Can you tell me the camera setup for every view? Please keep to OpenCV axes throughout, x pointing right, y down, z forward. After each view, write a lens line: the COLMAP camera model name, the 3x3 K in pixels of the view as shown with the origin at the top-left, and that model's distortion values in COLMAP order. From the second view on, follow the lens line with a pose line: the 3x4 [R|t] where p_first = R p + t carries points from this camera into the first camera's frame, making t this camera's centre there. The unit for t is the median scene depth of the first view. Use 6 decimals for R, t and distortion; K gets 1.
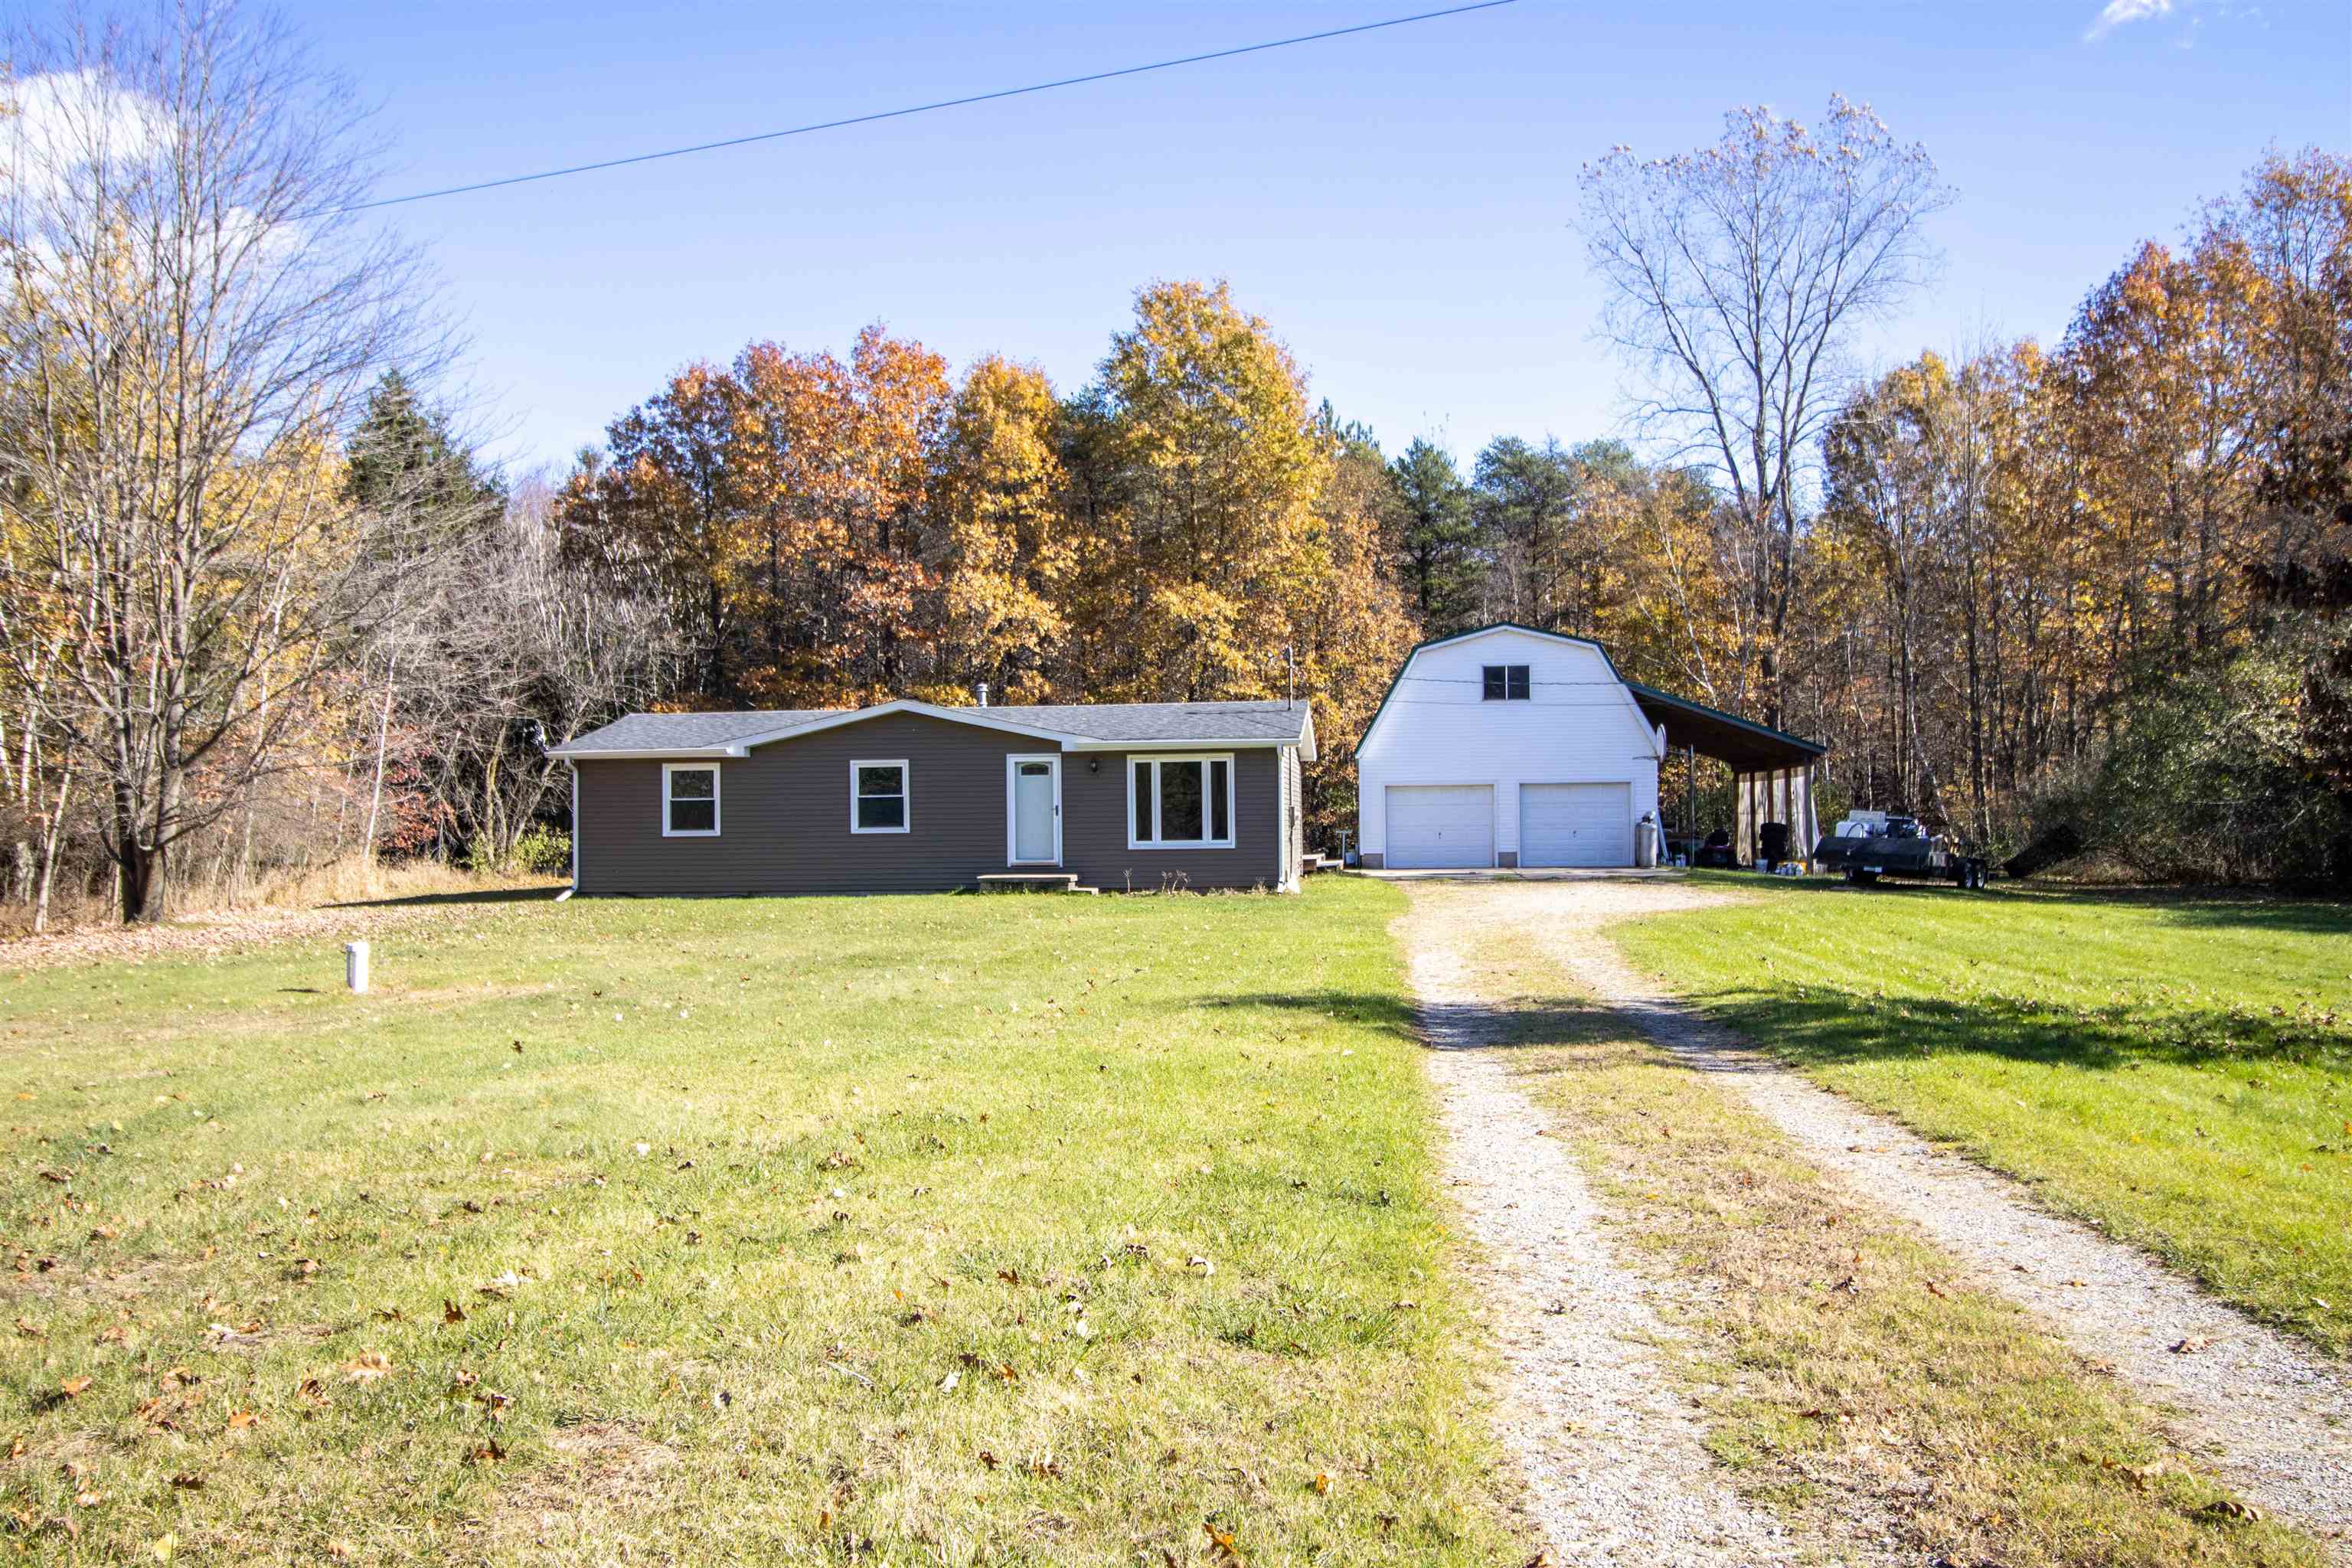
lens RADIAL K [[1936.6, 0, 1176.0], [0, 1936.6, 784.0], [0, 0, 1]] dist [0.004496, 0.000876]
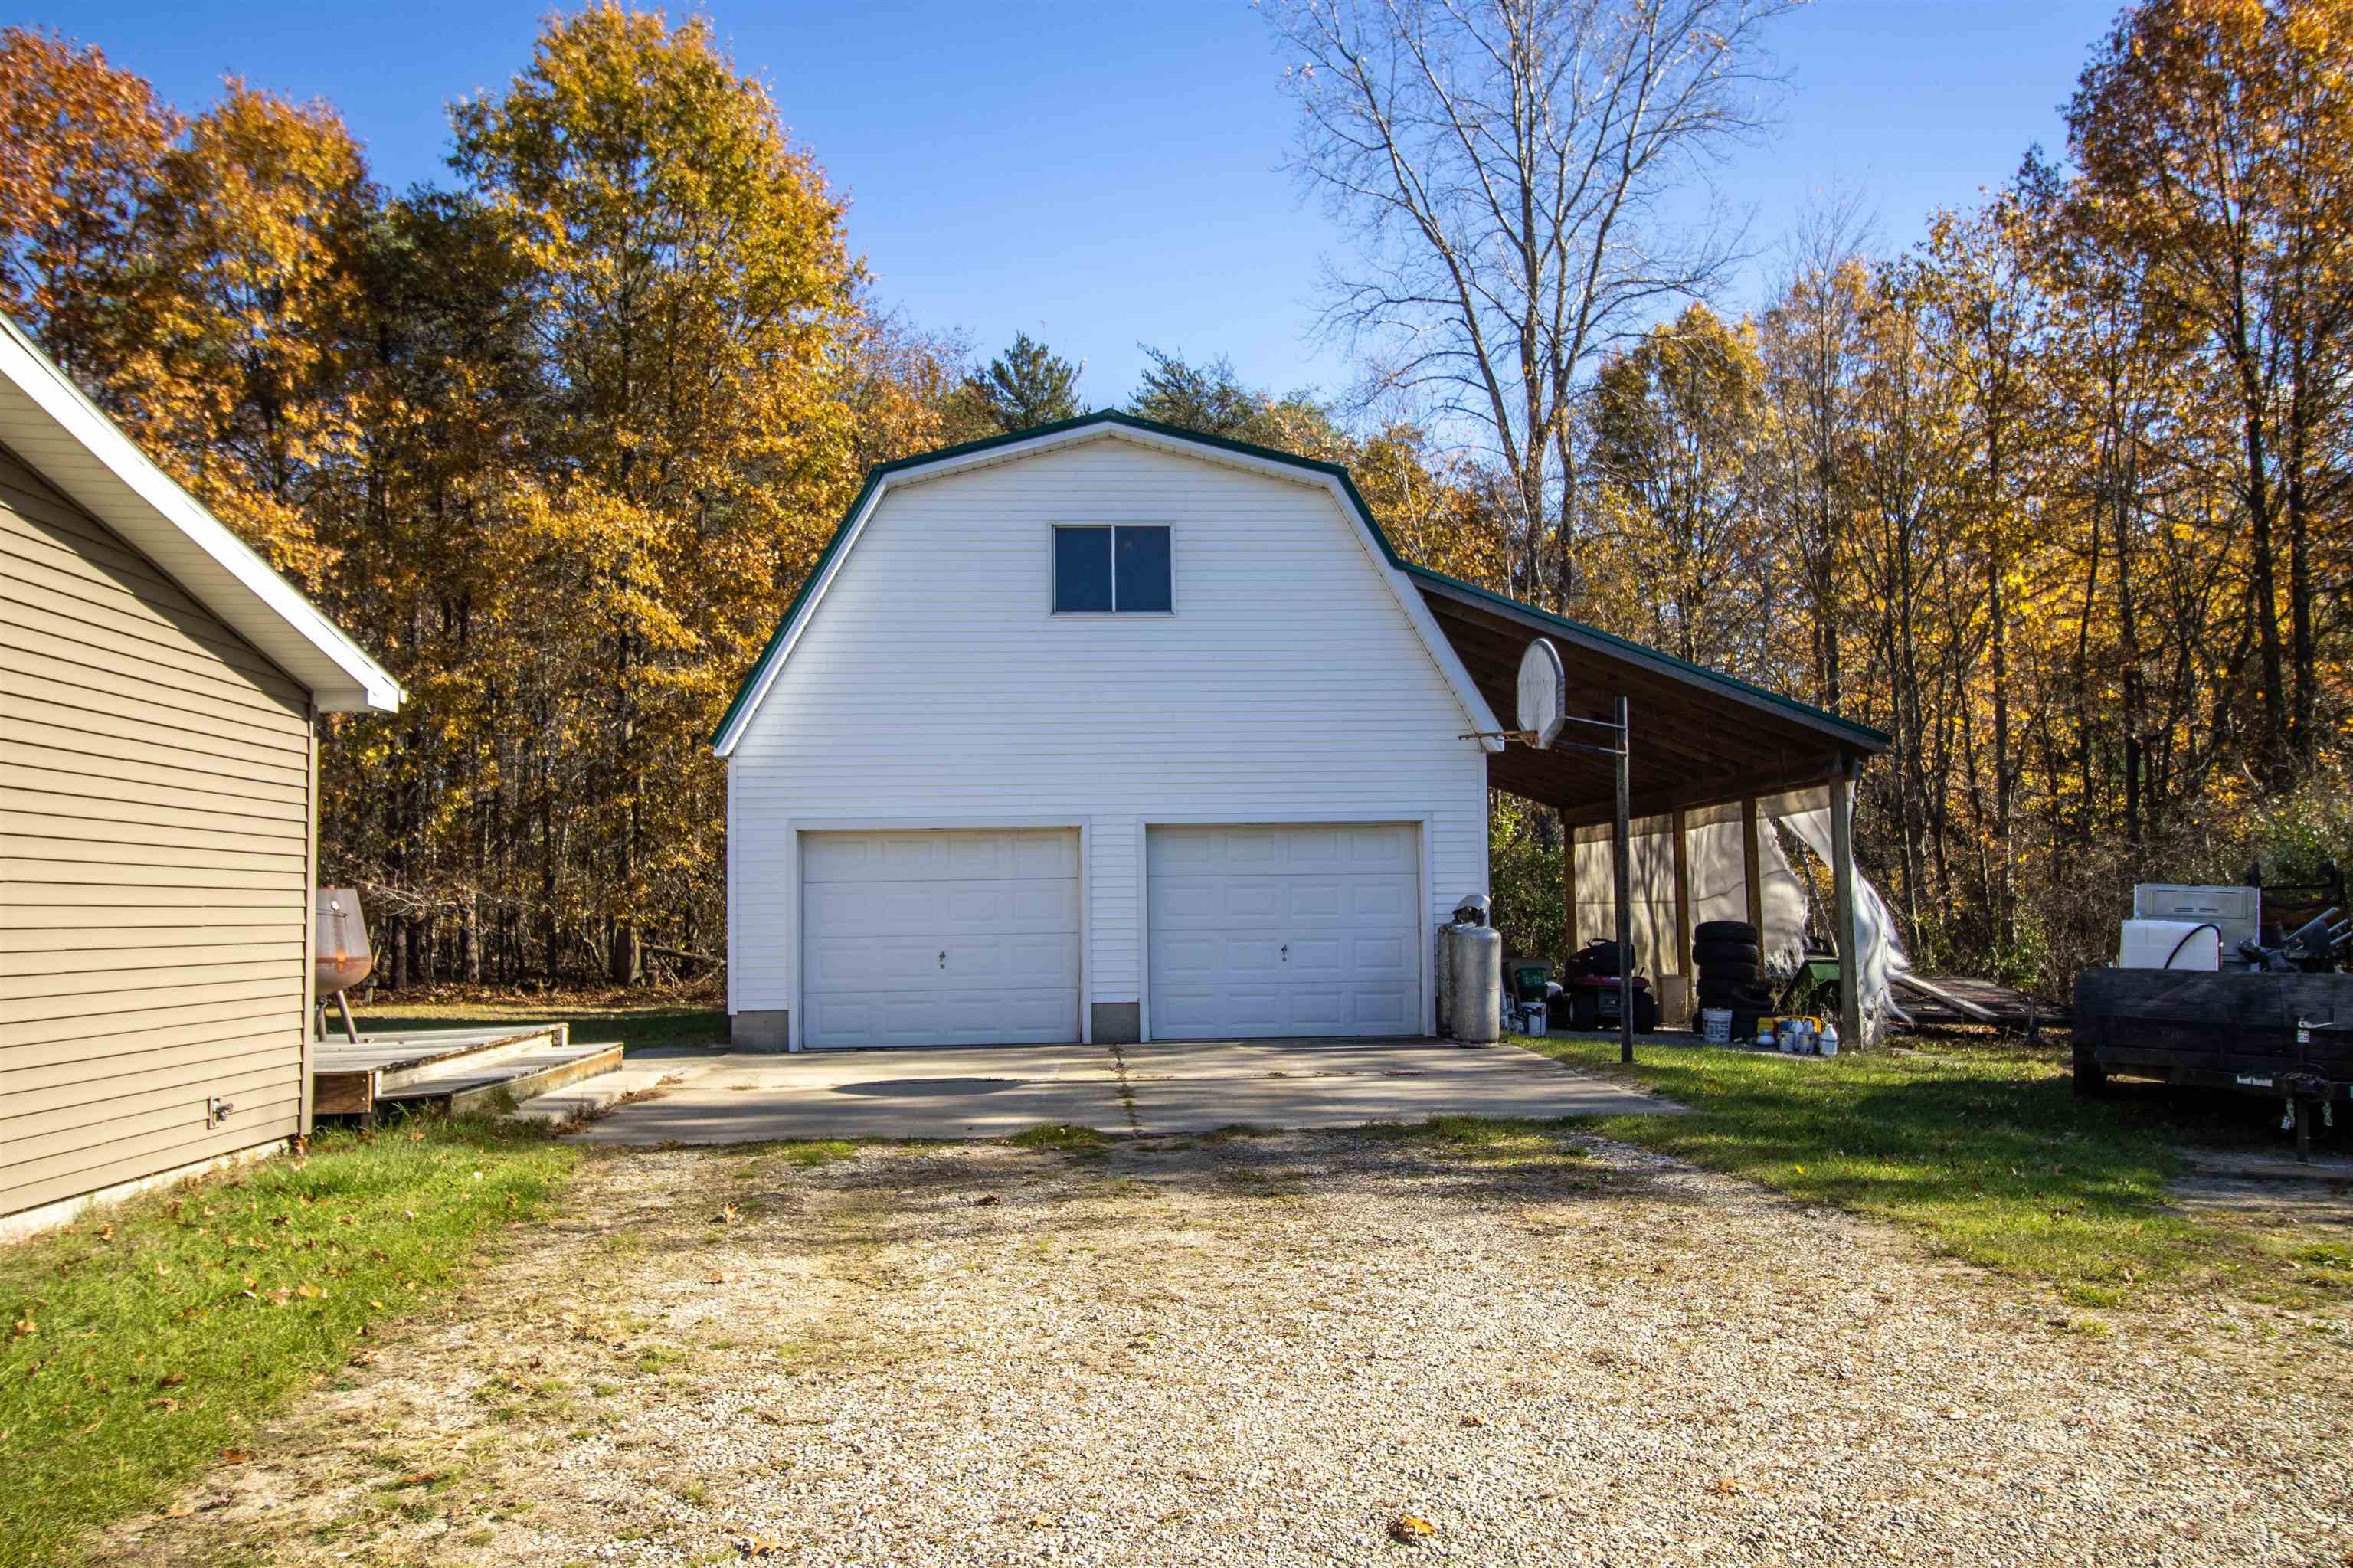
lens RADIAL K [[1702.2, 0, 1176.5], [0, 1702.2, 784.0], [0, 0, 1]] dist [-0.001975, -0.000837]
pose [[0.986537, 0.009251, 0.163278, 0.127648], [0.000336, 0.998282, -0.058592, 0.011682], [-0.163540, 0.057859, 0.984839, 0.661502]]
